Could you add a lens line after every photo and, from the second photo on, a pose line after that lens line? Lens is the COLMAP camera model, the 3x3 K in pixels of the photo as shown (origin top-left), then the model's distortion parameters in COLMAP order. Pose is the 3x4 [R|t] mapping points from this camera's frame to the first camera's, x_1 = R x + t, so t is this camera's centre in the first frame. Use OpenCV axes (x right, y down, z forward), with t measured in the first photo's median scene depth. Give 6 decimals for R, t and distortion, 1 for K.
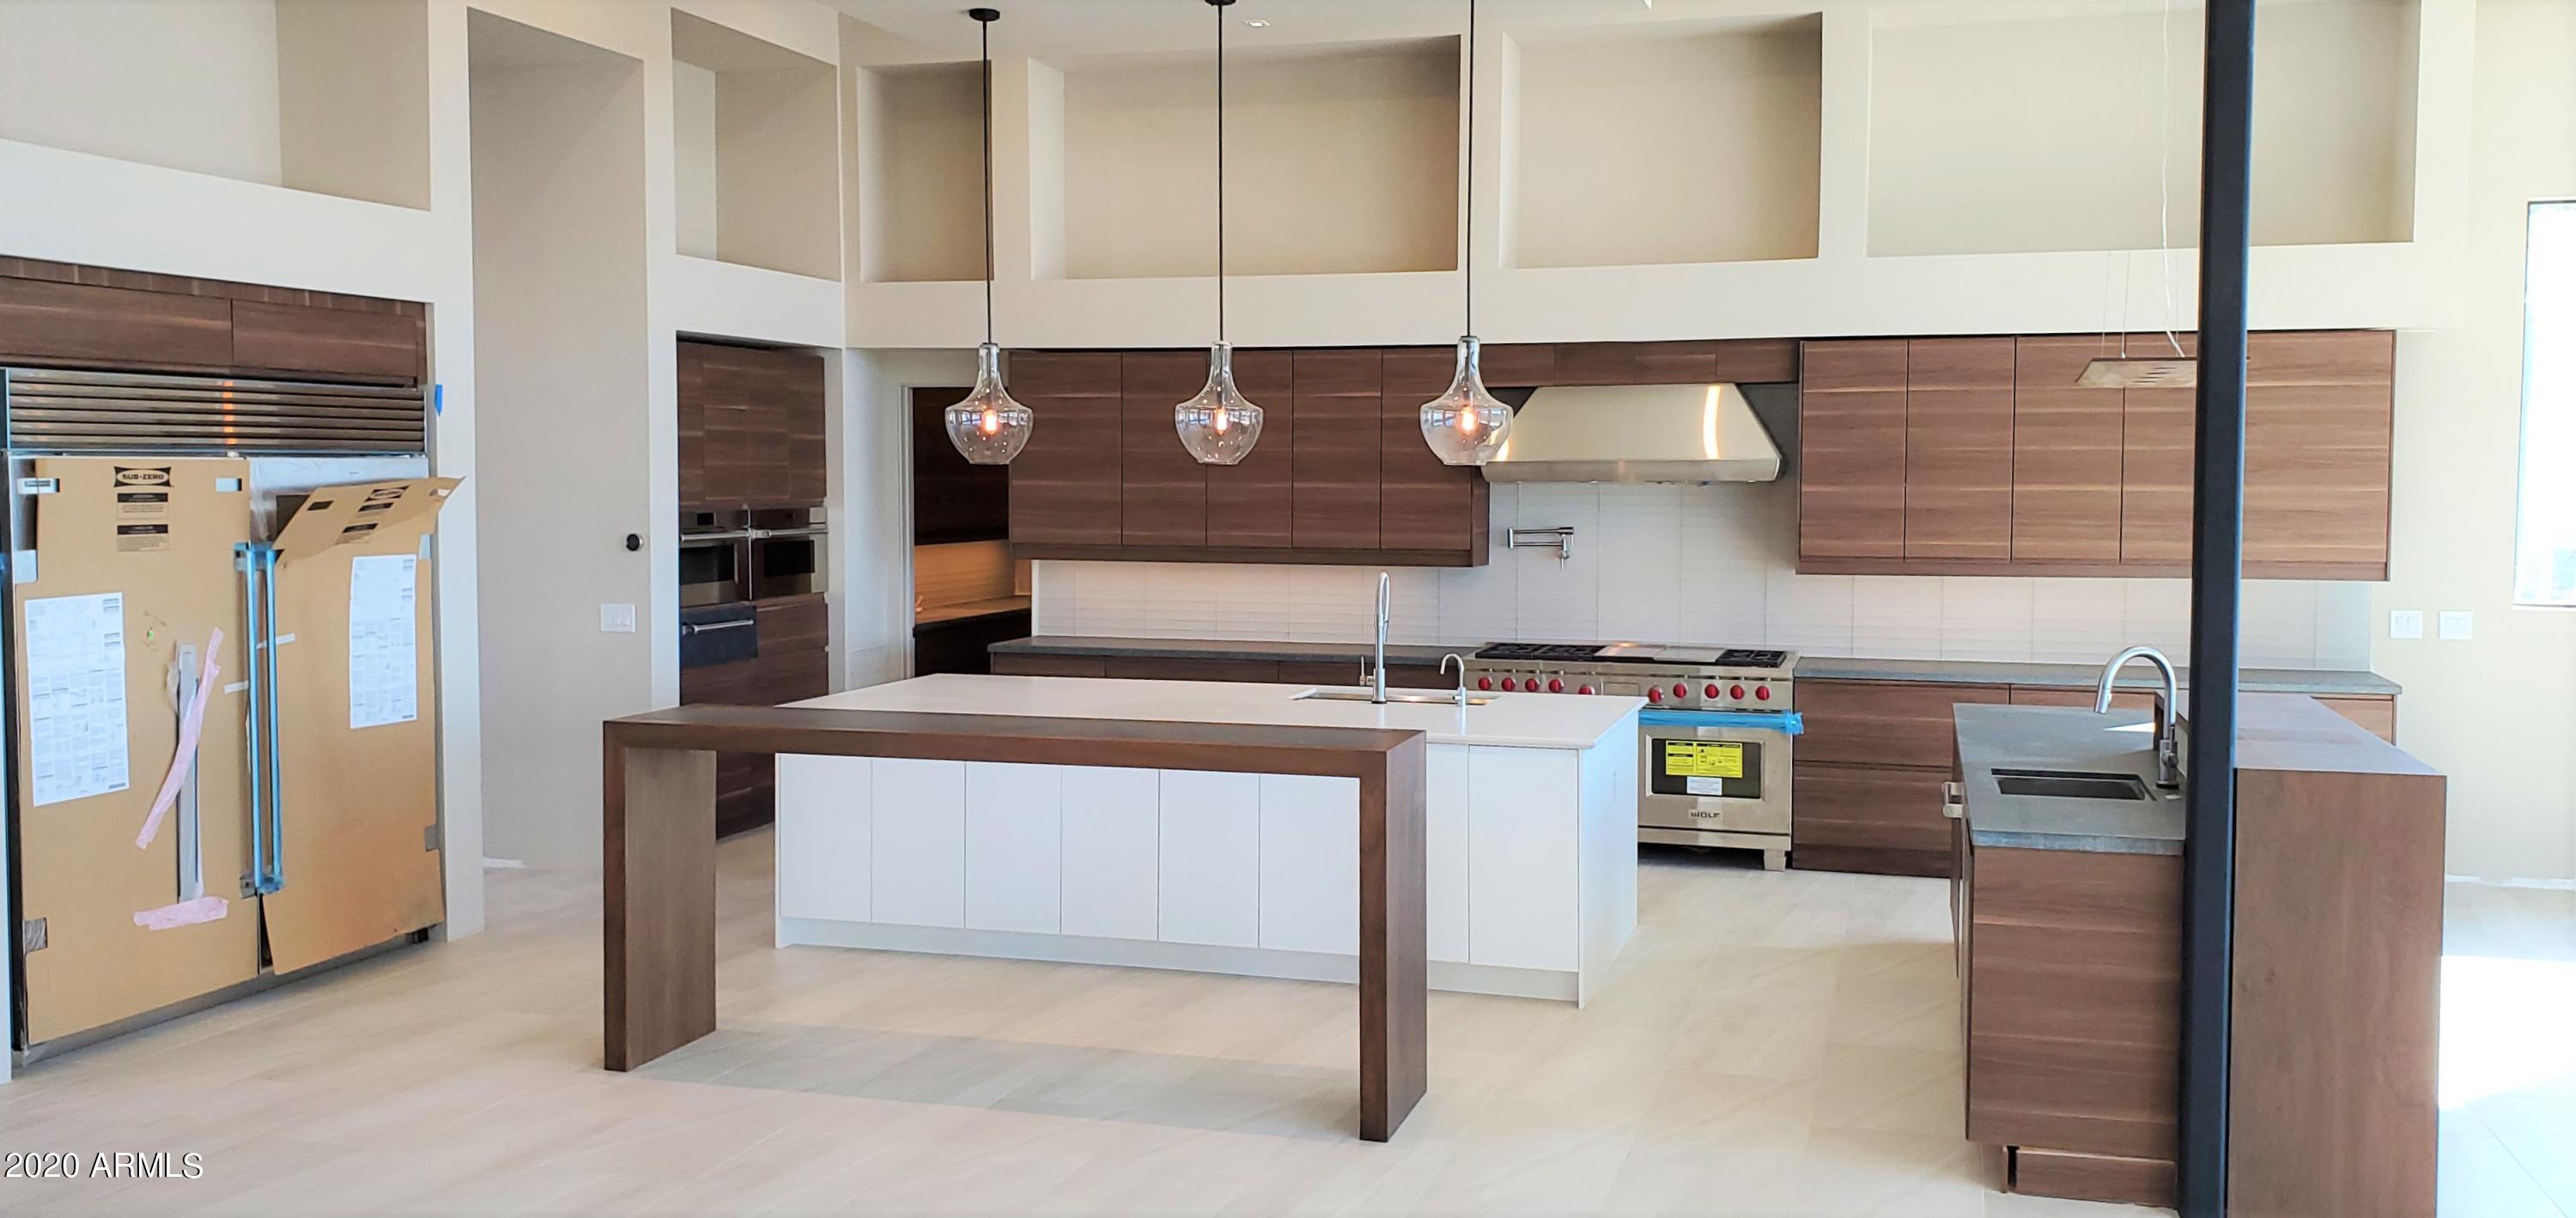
lens RADIAL K [[2150.6, 0, 1288.0], [0, 2150.6, 609.0], [0, 0, 1]] dist [0.154230, -0.314911]
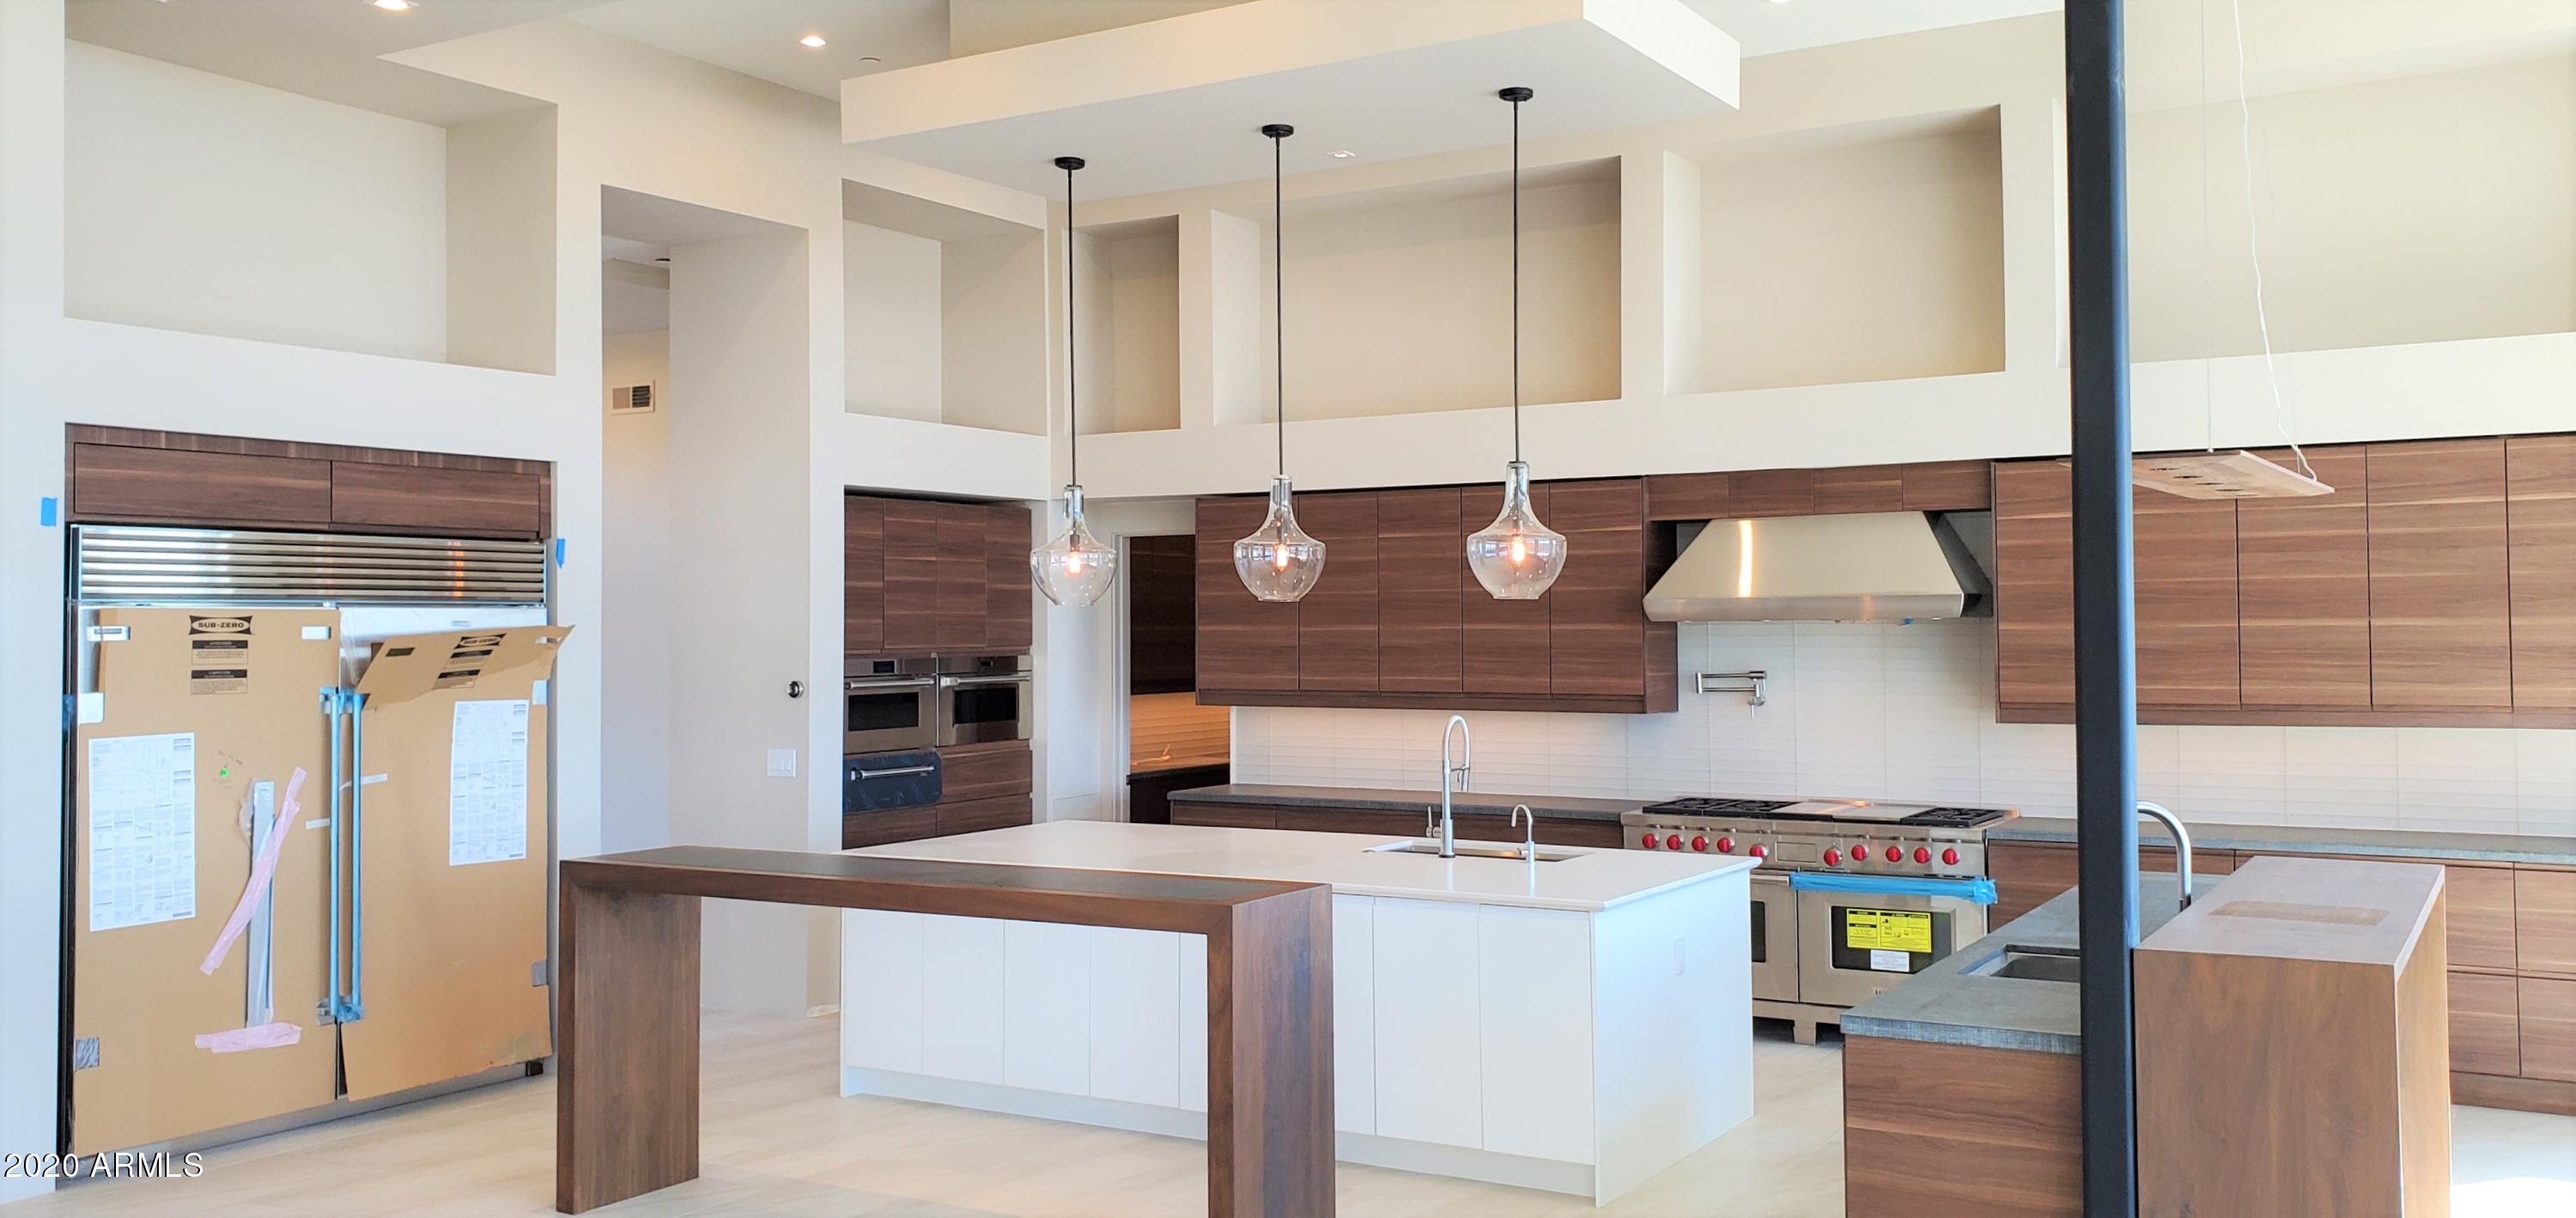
lens RADIAL K [[2131.7, 0, 1293.8], [0, 2131.7, 583.4], [0, 0, 1]] dist [0.116321, -0.226982]
pose [[0.968269, -0.014763, -0.249474, 0.188797], [-0.006834, 0.996316, -0.085481, 0.004778], [0.249817, 0.084474, 0.964601, 0.077564]]
